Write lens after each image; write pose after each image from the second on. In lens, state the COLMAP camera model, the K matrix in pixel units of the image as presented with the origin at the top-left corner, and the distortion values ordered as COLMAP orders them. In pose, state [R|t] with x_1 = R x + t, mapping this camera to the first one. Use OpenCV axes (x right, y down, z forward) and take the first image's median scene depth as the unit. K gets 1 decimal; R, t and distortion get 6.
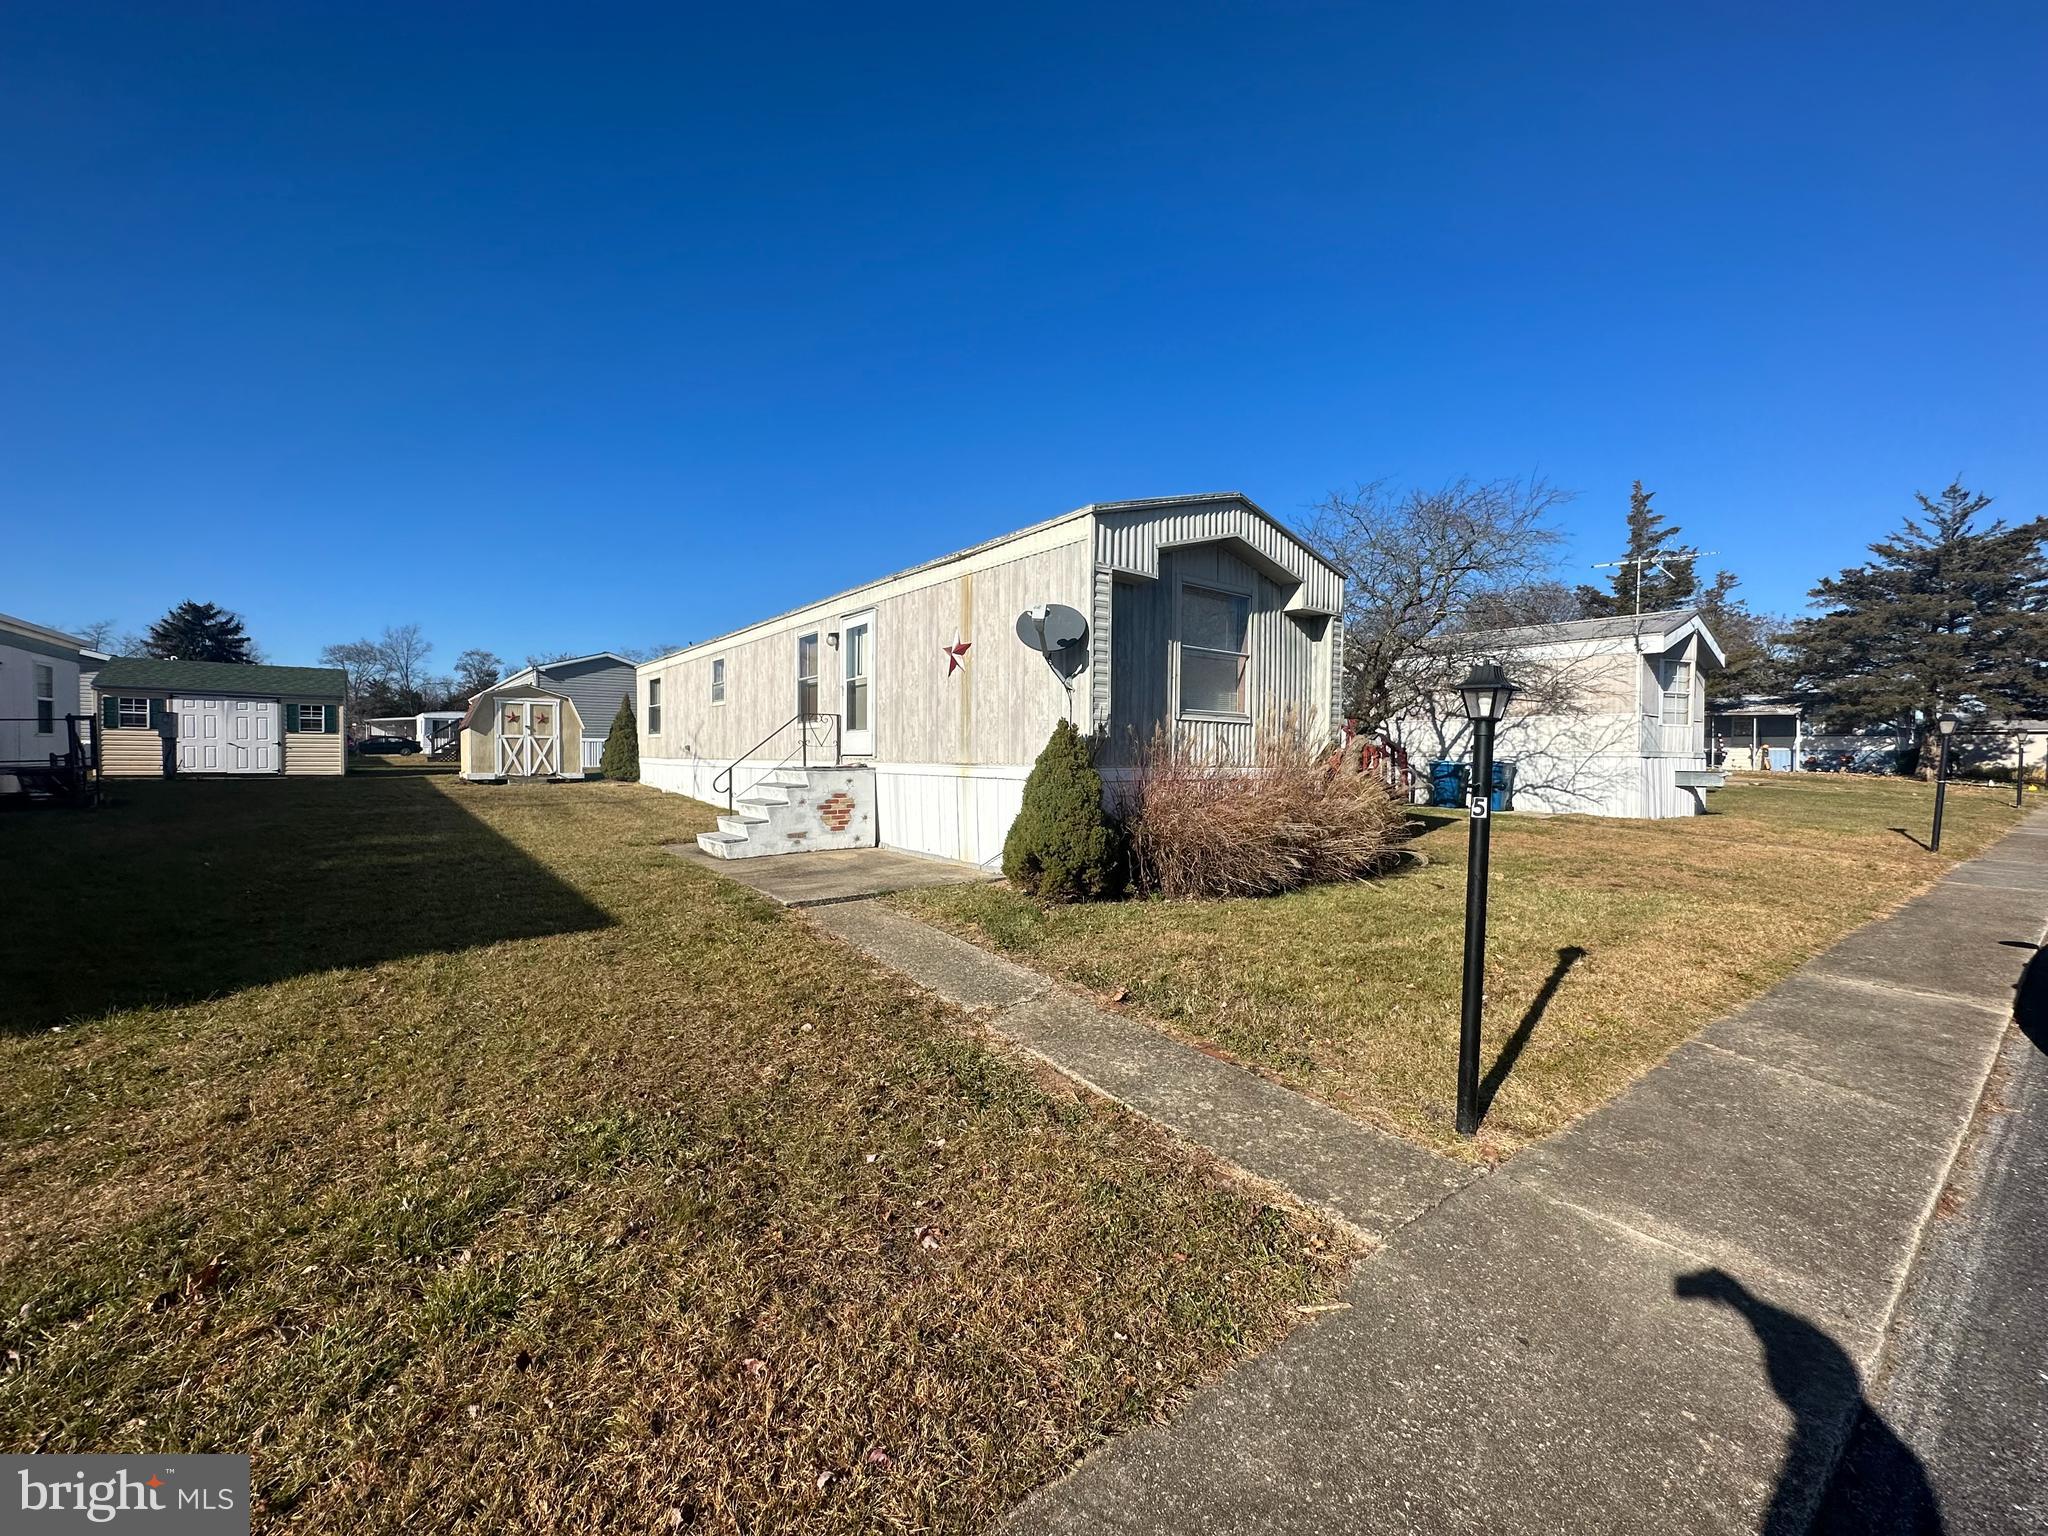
lens RADIAL K [[820.5, 0, 1021.8], [0, 820.5, 771.7], [0, 0, 1]] dist [0.000779, -0.000231]
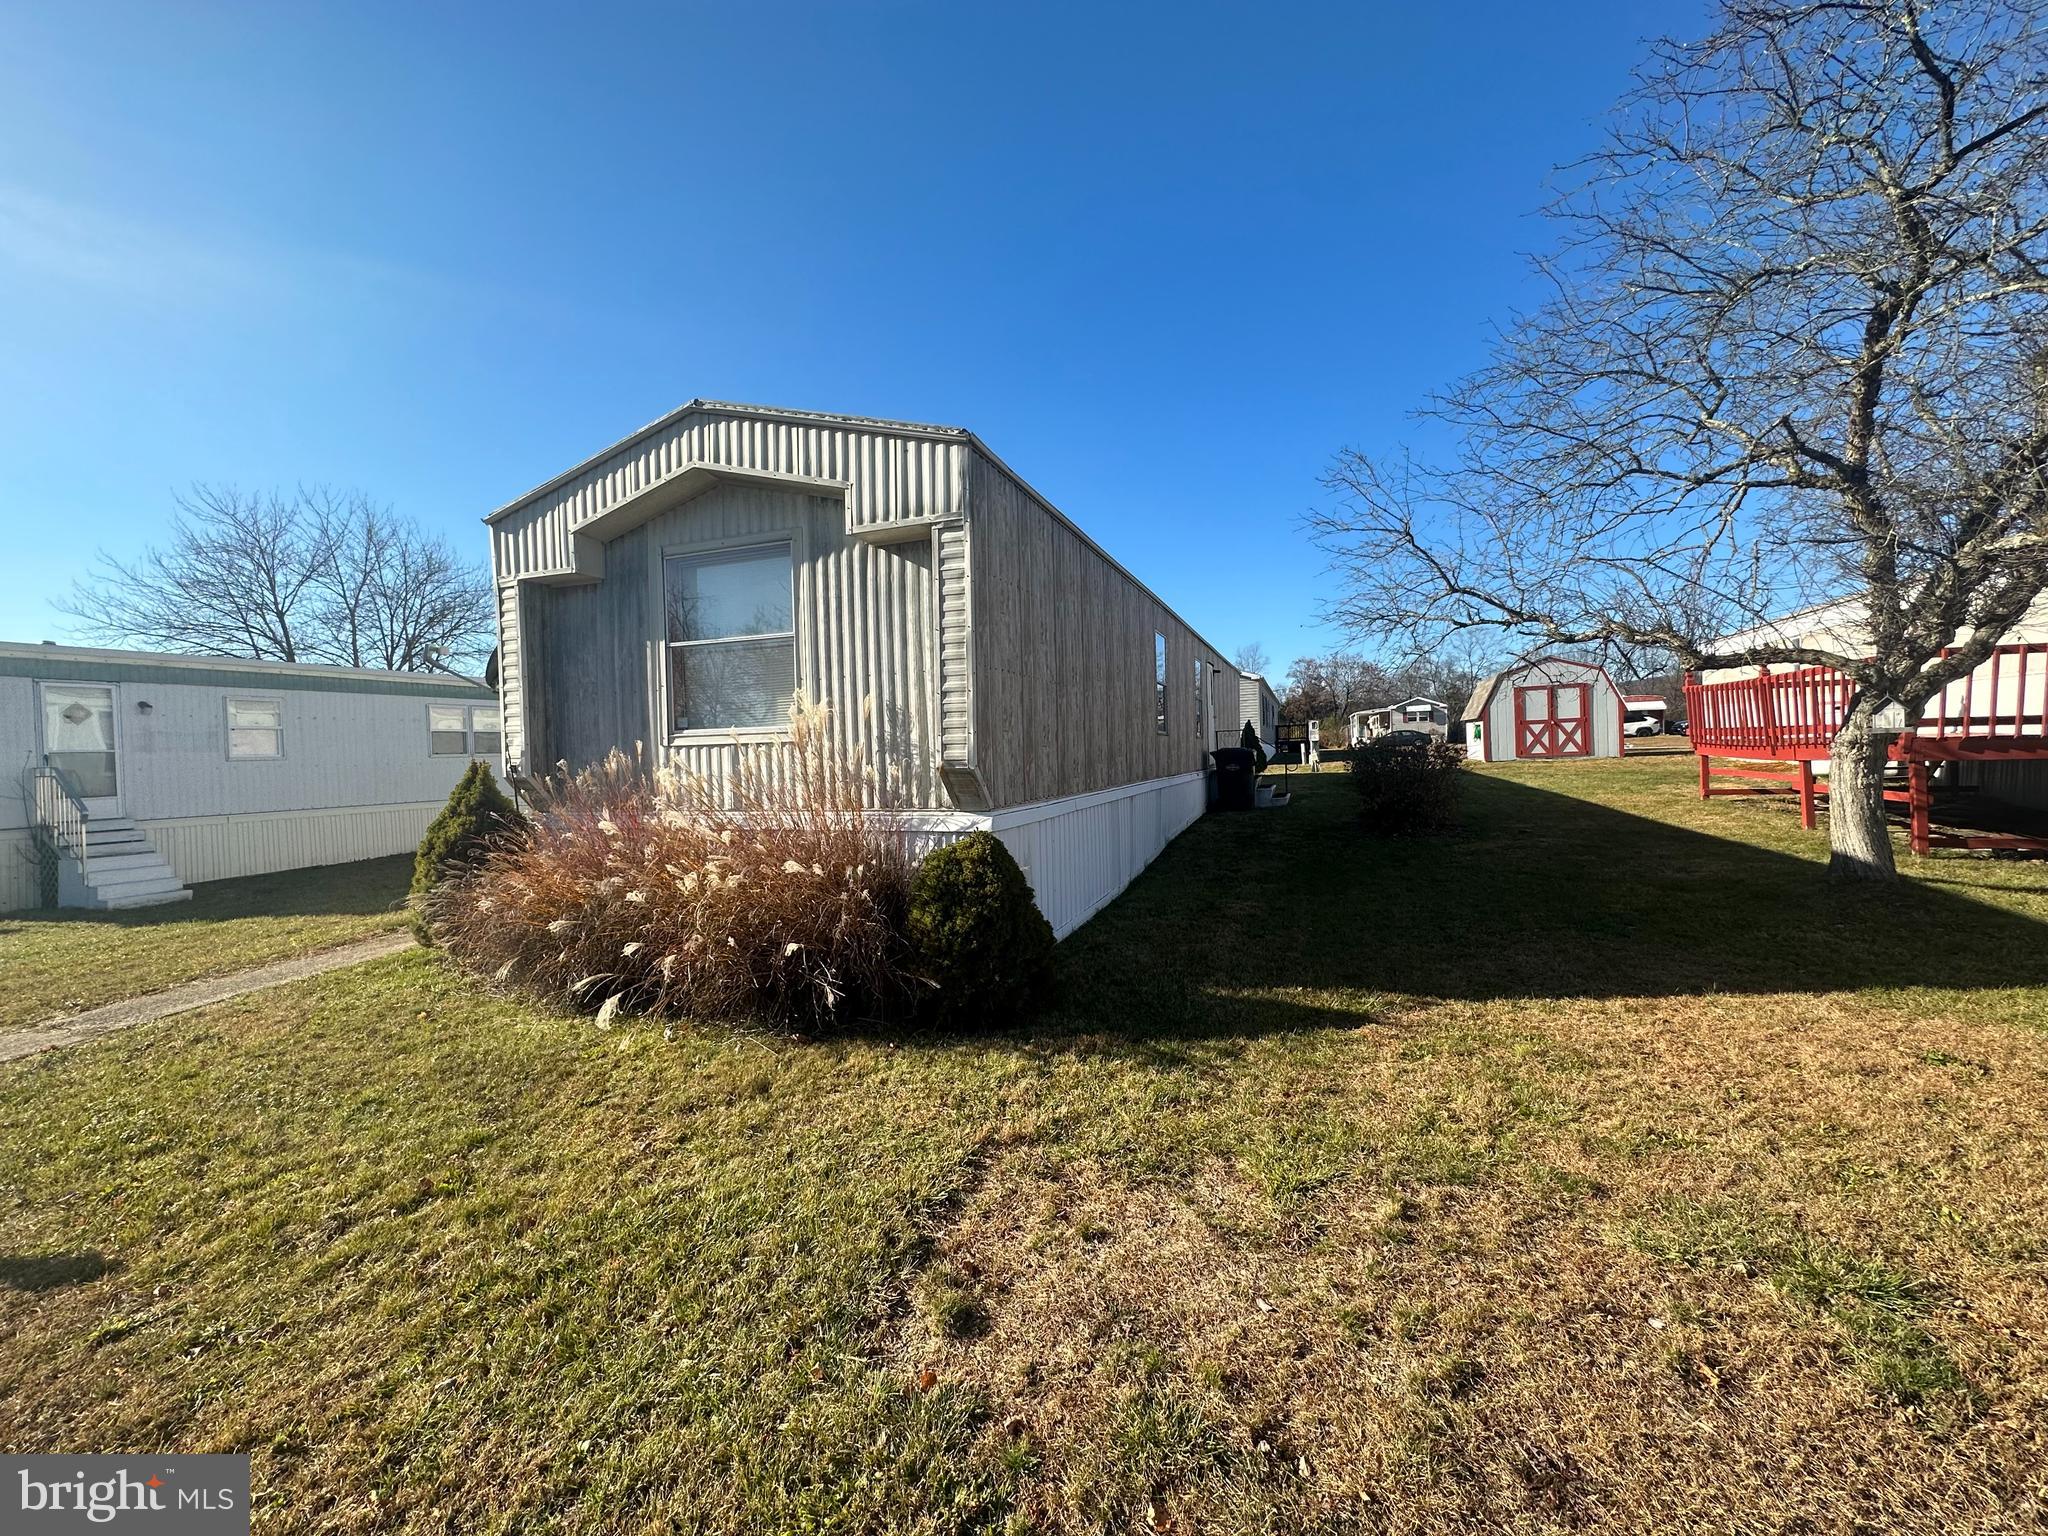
lens RADIAL K [[820.5, 0, 1024.2], [0, 820.5, 775.2], [0, 0, 1]] dist [0.000779, -0.000231]
pose [[0.481114, 0.009852, -0.876603, 0.981196], [0.005418, 0.999884, 0.014211, -0.043728], [0.876641, -0.011586, 0.481005, 0.909640]]
